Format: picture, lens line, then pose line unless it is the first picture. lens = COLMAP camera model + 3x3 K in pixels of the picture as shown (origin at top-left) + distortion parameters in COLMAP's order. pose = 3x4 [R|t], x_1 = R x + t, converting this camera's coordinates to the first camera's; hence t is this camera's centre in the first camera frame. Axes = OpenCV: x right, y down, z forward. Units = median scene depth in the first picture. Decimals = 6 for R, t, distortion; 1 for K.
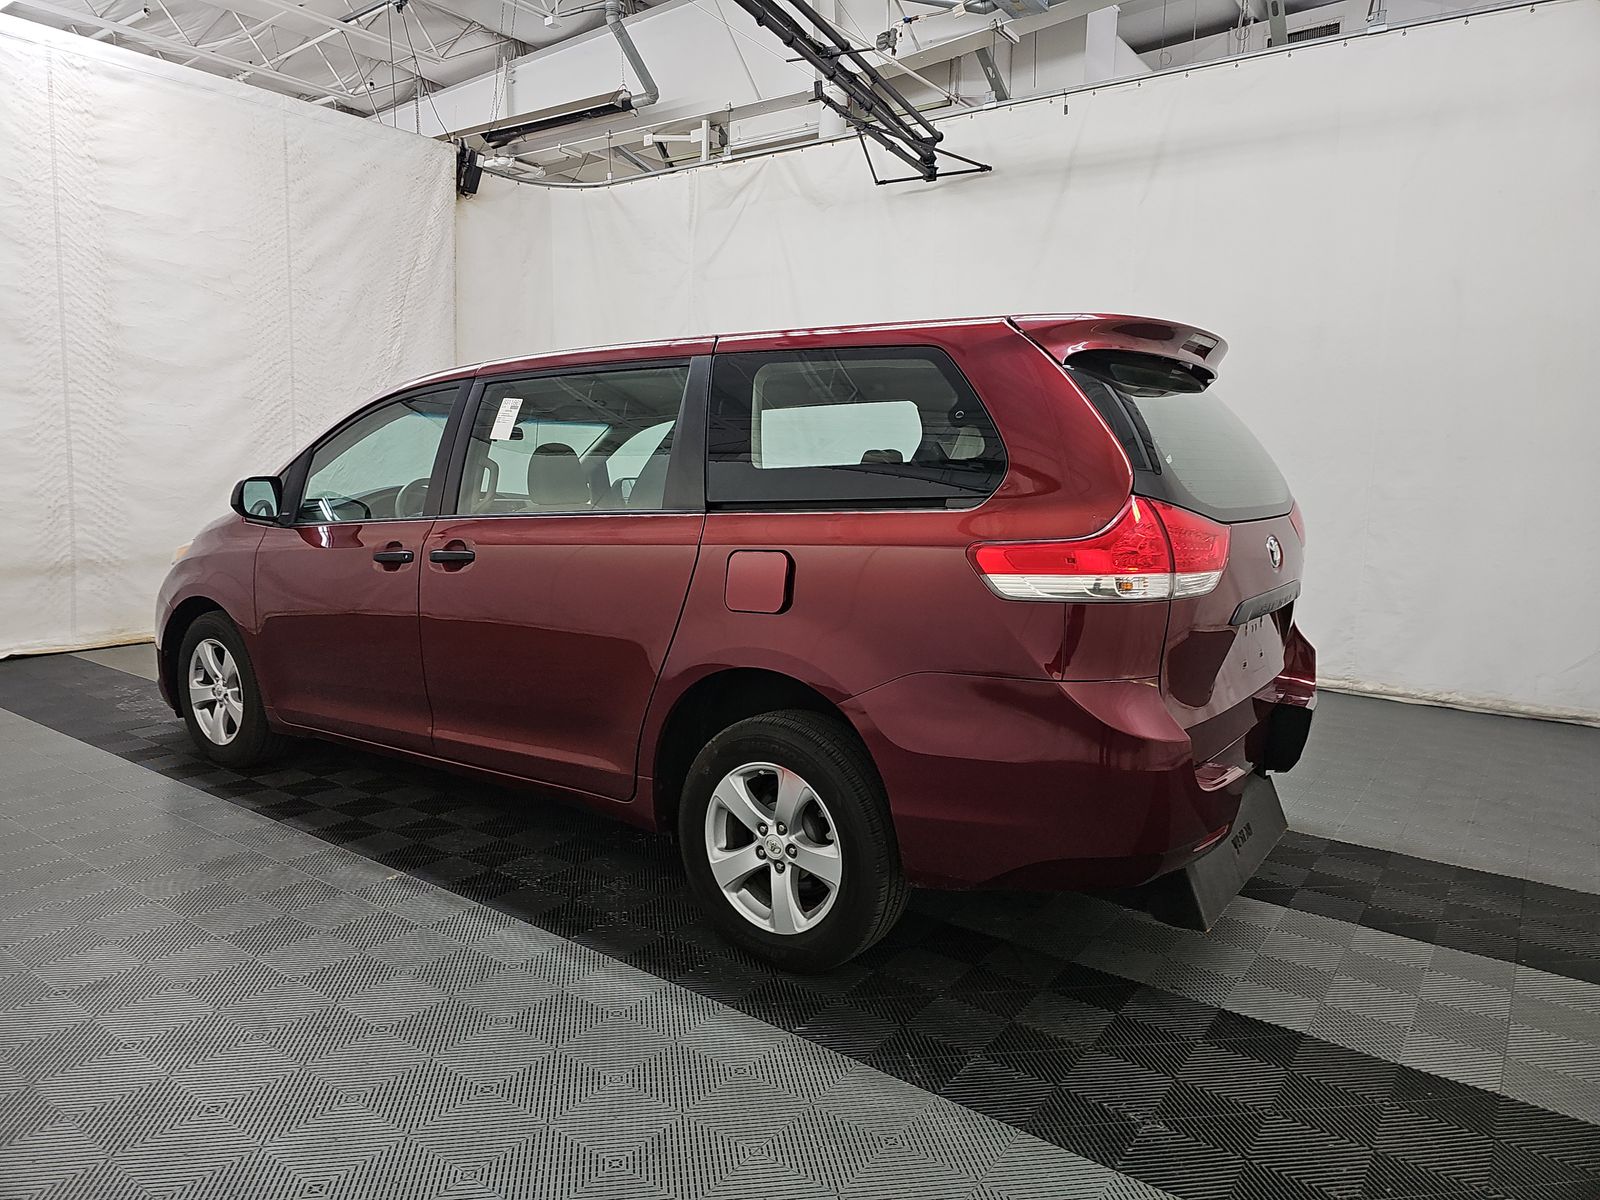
lens RADIAL K [[1064.6, 0, 800.0], [0, 1064.6, 600.0], [0, 0, 1]] dist [0.004440, -0.000958]
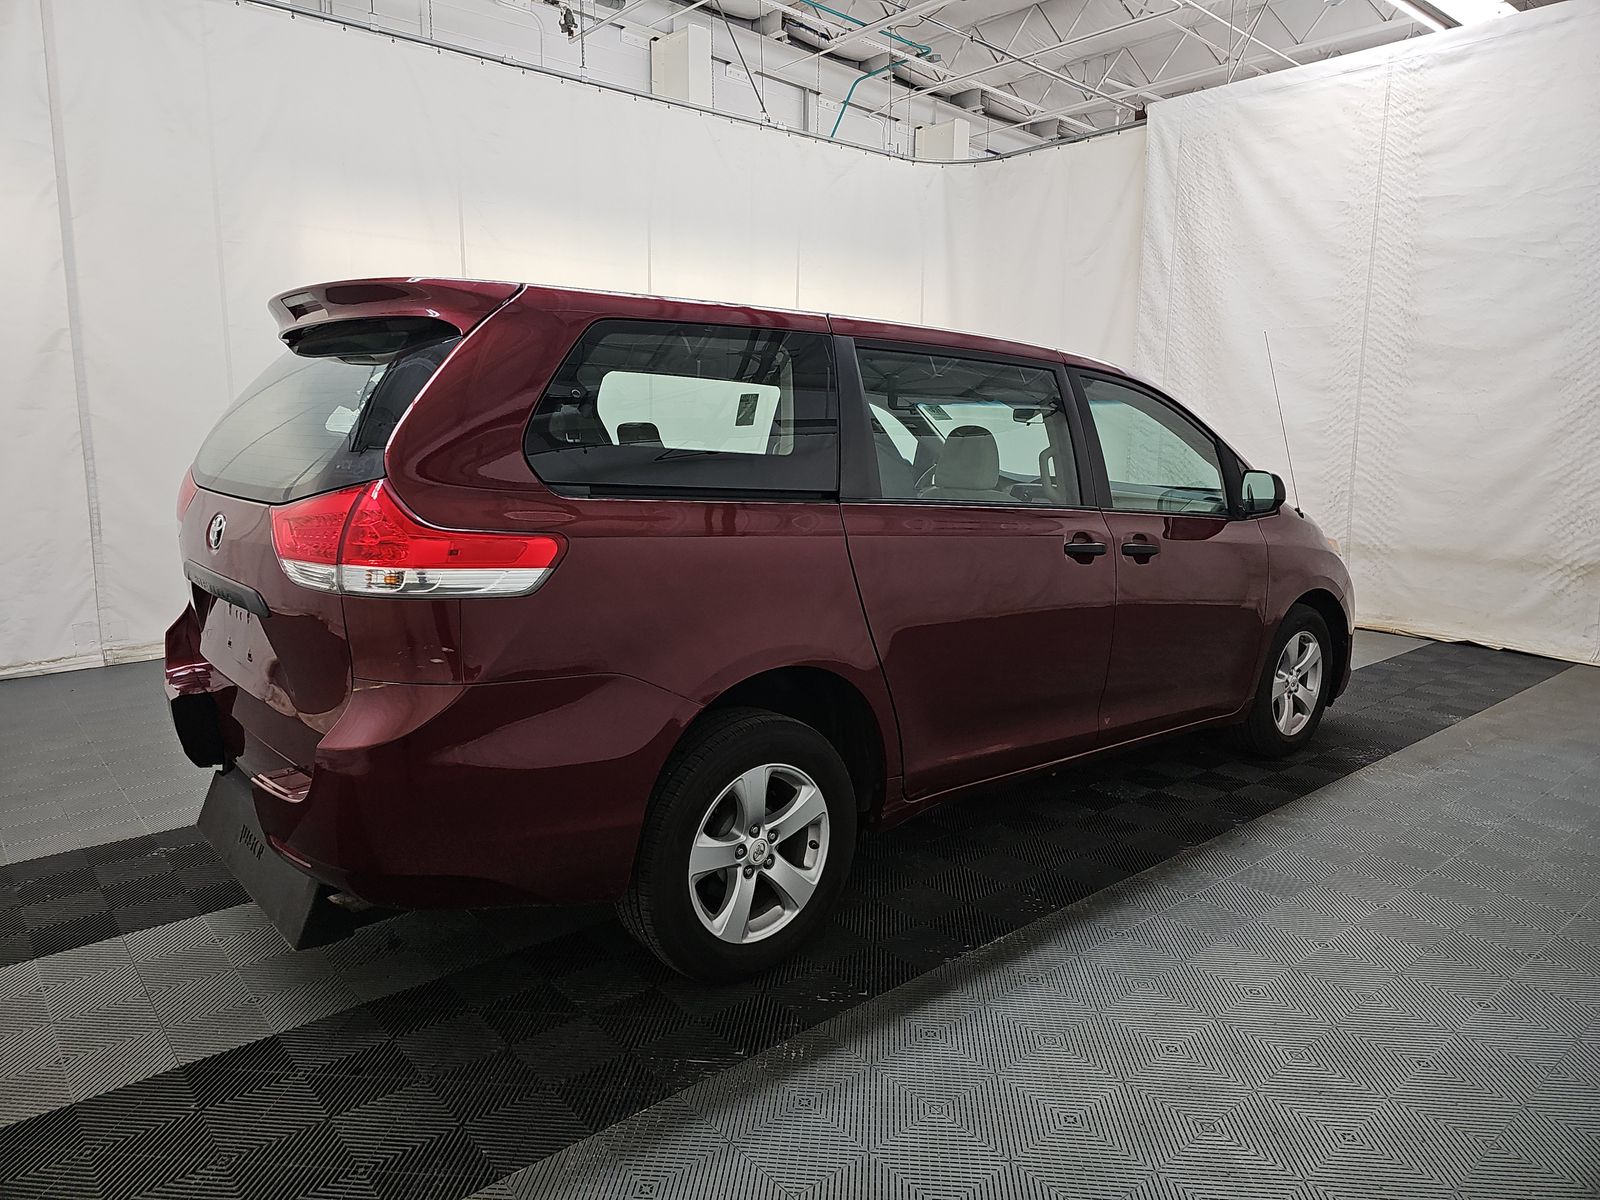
lens RADIAL K [[1054.6, 0, 800.0], [0, 1054.6, 600.0], [0, 0, 1]] dist [-0.010764, -0.003318]
pose [[-0.232274, 0.140506, -0.962448, 0.486230], [-0.134036, 0.975447, 0.174751, -0.093041], [0.963371, 0.169593, -0.207738, 0.699334]]
